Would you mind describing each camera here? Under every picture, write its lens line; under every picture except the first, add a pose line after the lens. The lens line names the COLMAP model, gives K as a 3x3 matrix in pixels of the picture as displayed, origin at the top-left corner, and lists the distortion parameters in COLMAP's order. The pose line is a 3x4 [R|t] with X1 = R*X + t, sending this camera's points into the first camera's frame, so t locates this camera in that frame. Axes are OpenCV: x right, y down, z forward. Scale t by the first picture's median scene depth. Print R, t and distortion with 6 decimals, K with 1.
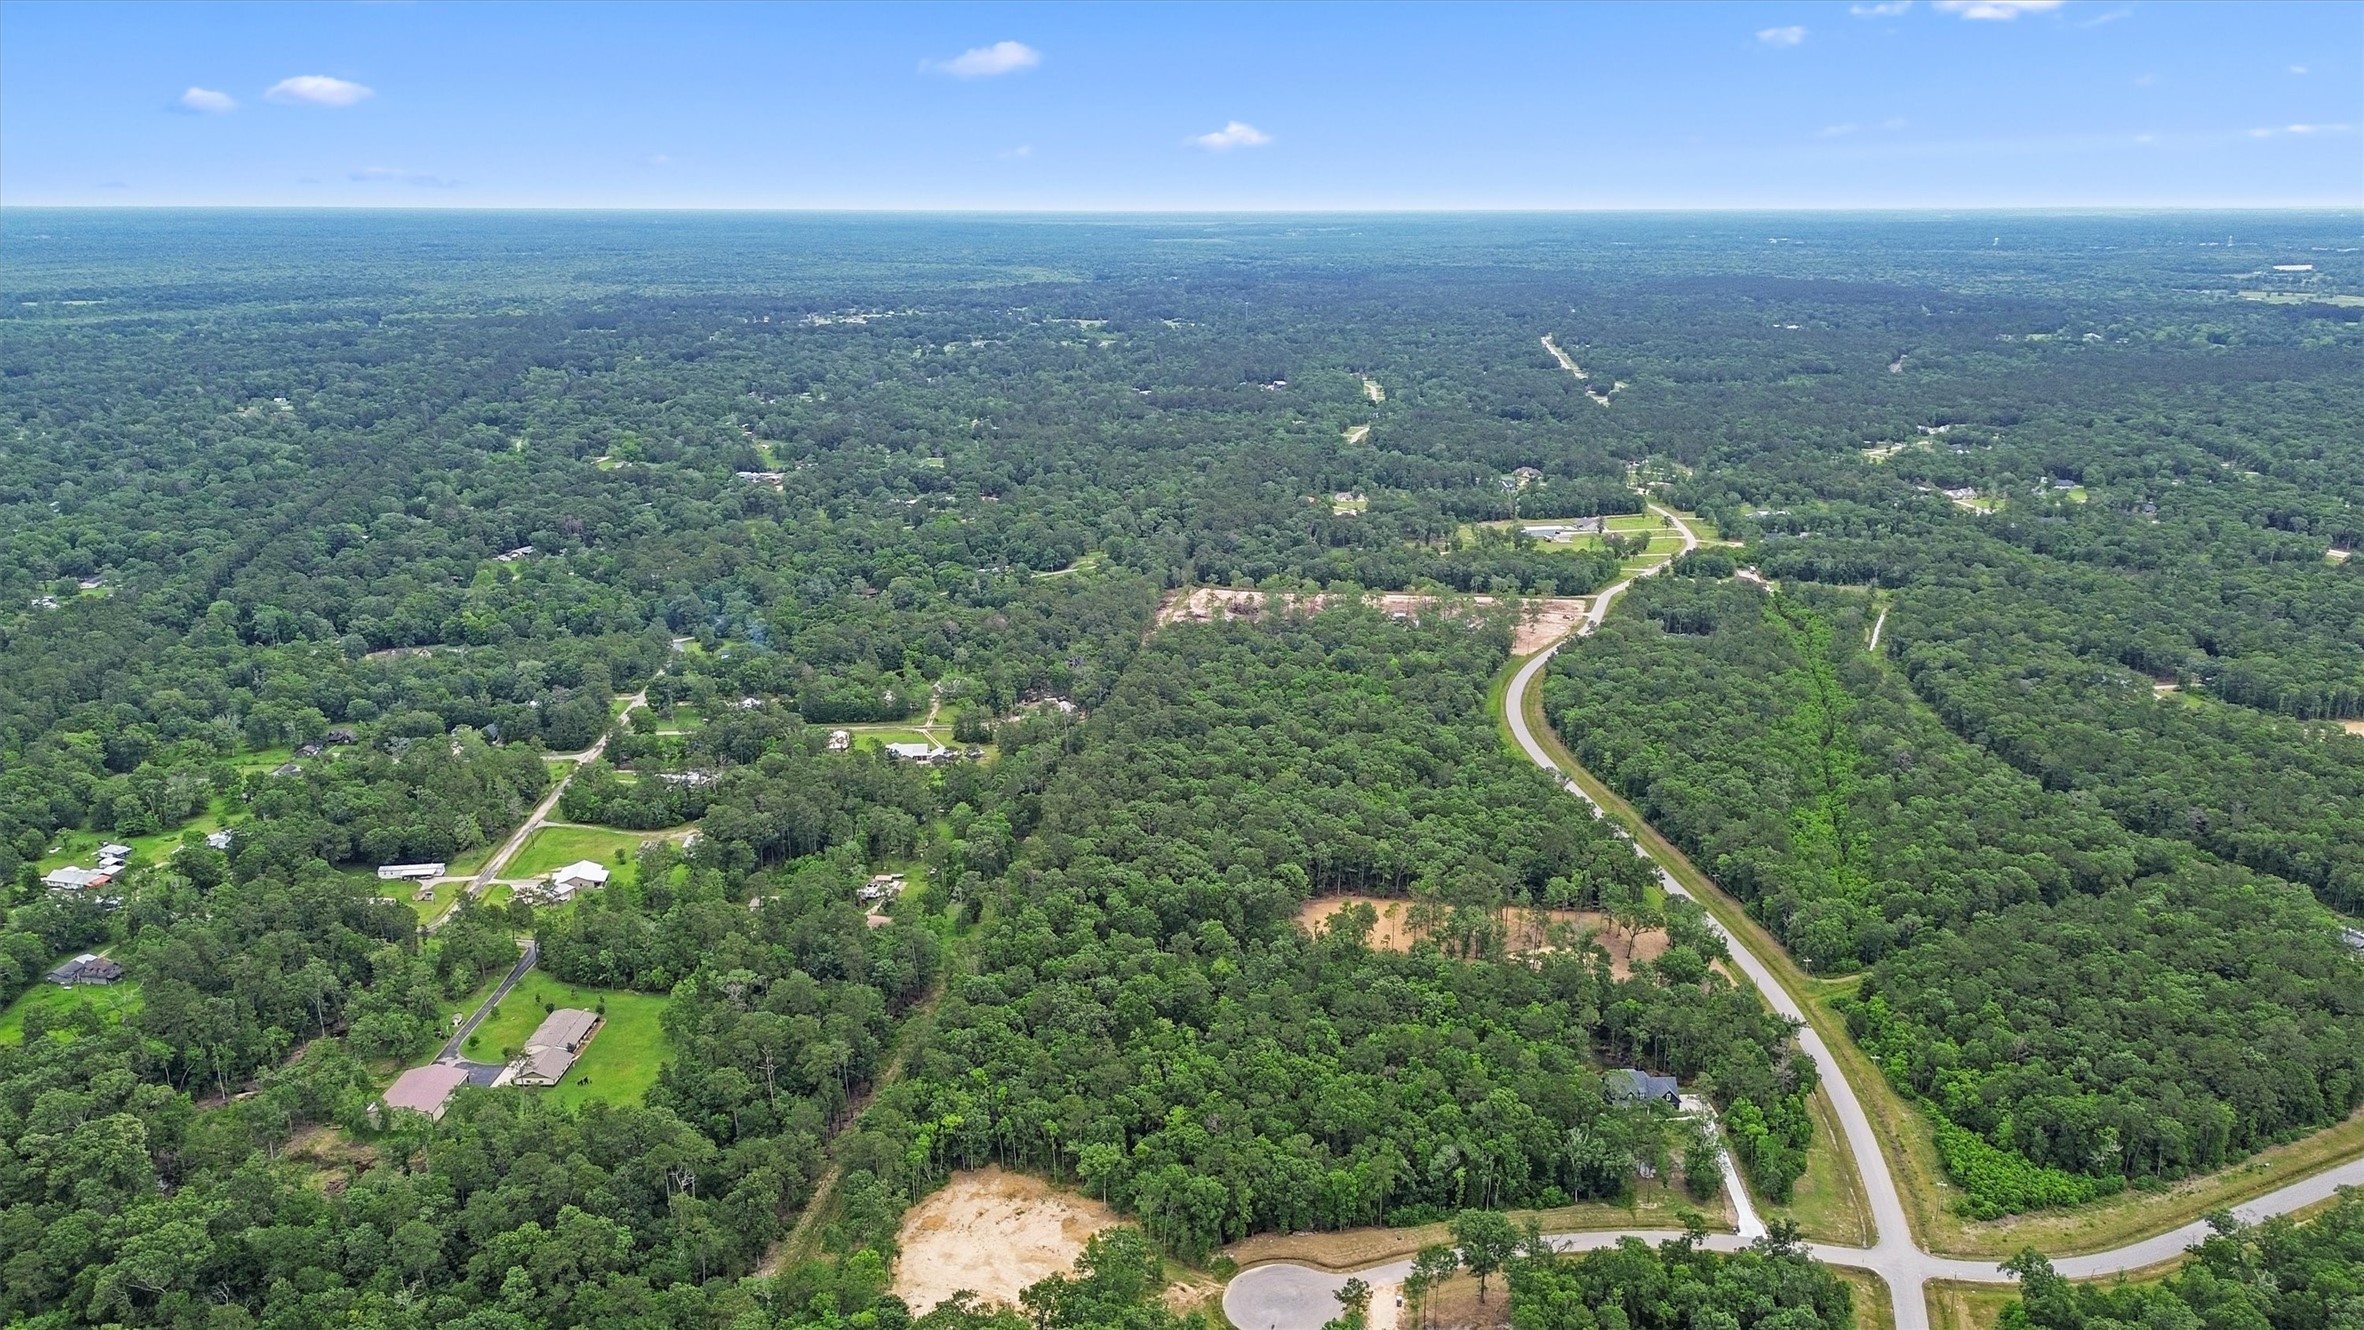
lens RADIAL K [[1671.5, 0, 1182.0], [0, 1671.5, 665.0], [0, 0, 1]] dist [0.064396, 0.000567]
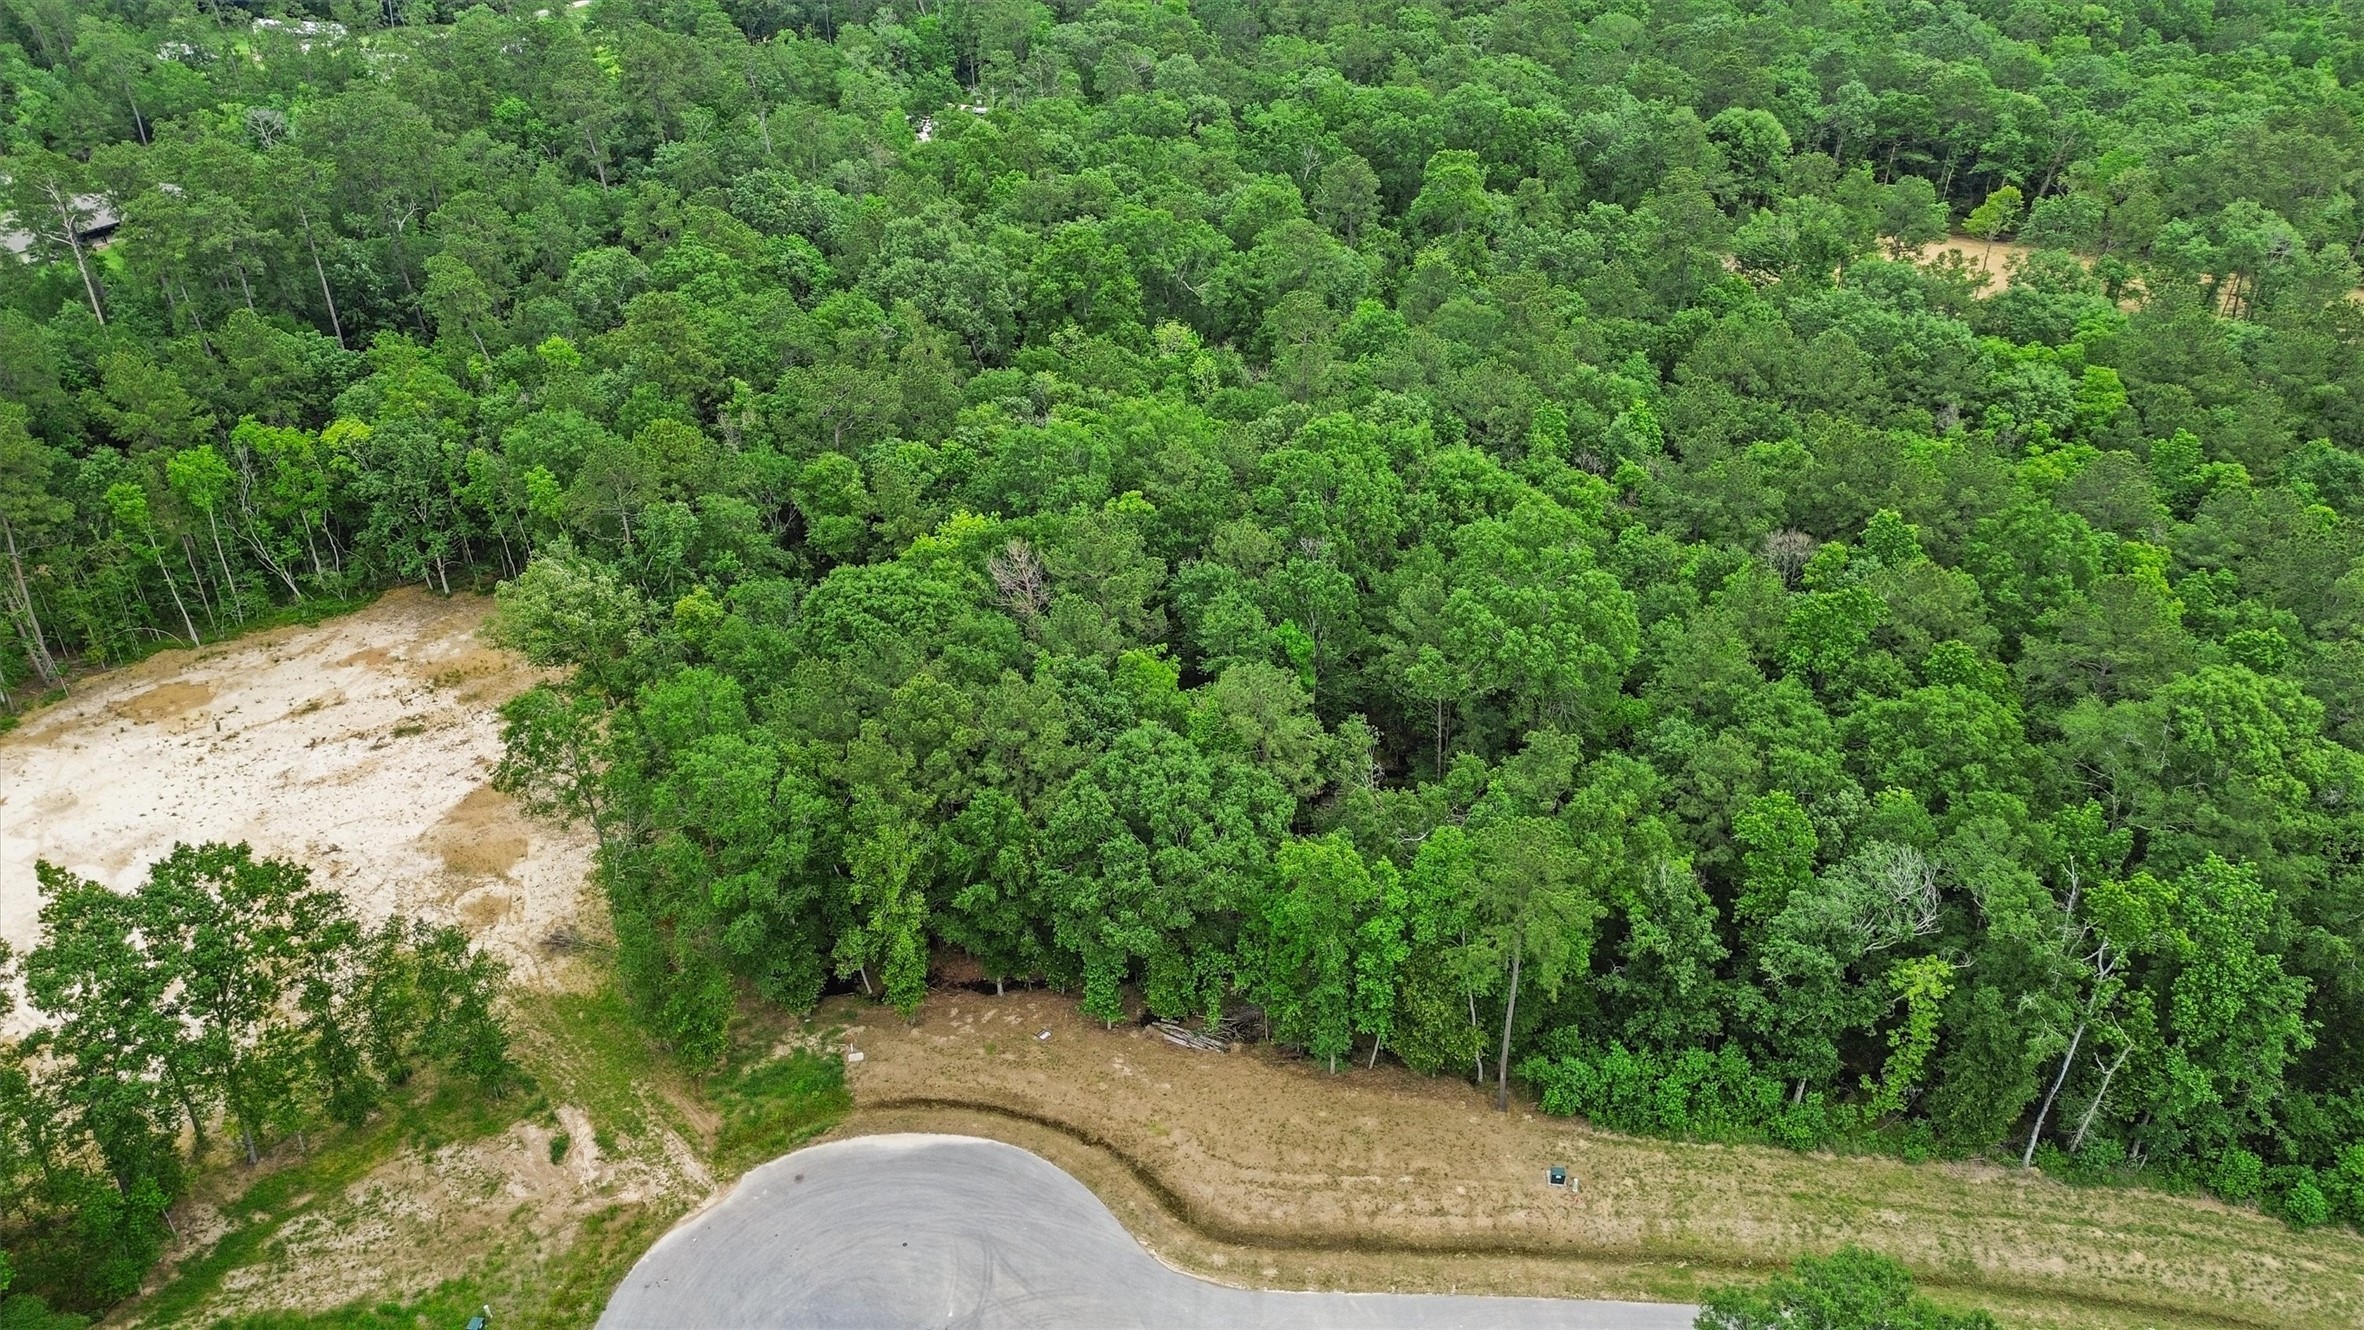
lens RADIAL K [[1671.5, 0, 1182.0], [0, 1671.5, 665.0], [0, 0, 1]] dist [0.064396, 0.000567]
pose [[0.922681, 0.195381, -0.332395, 0.141132], [-0.105035, 0.956865, 0.270882, 0.213681], [0.370982, -0.215024, 0.903403, 0.774360]]
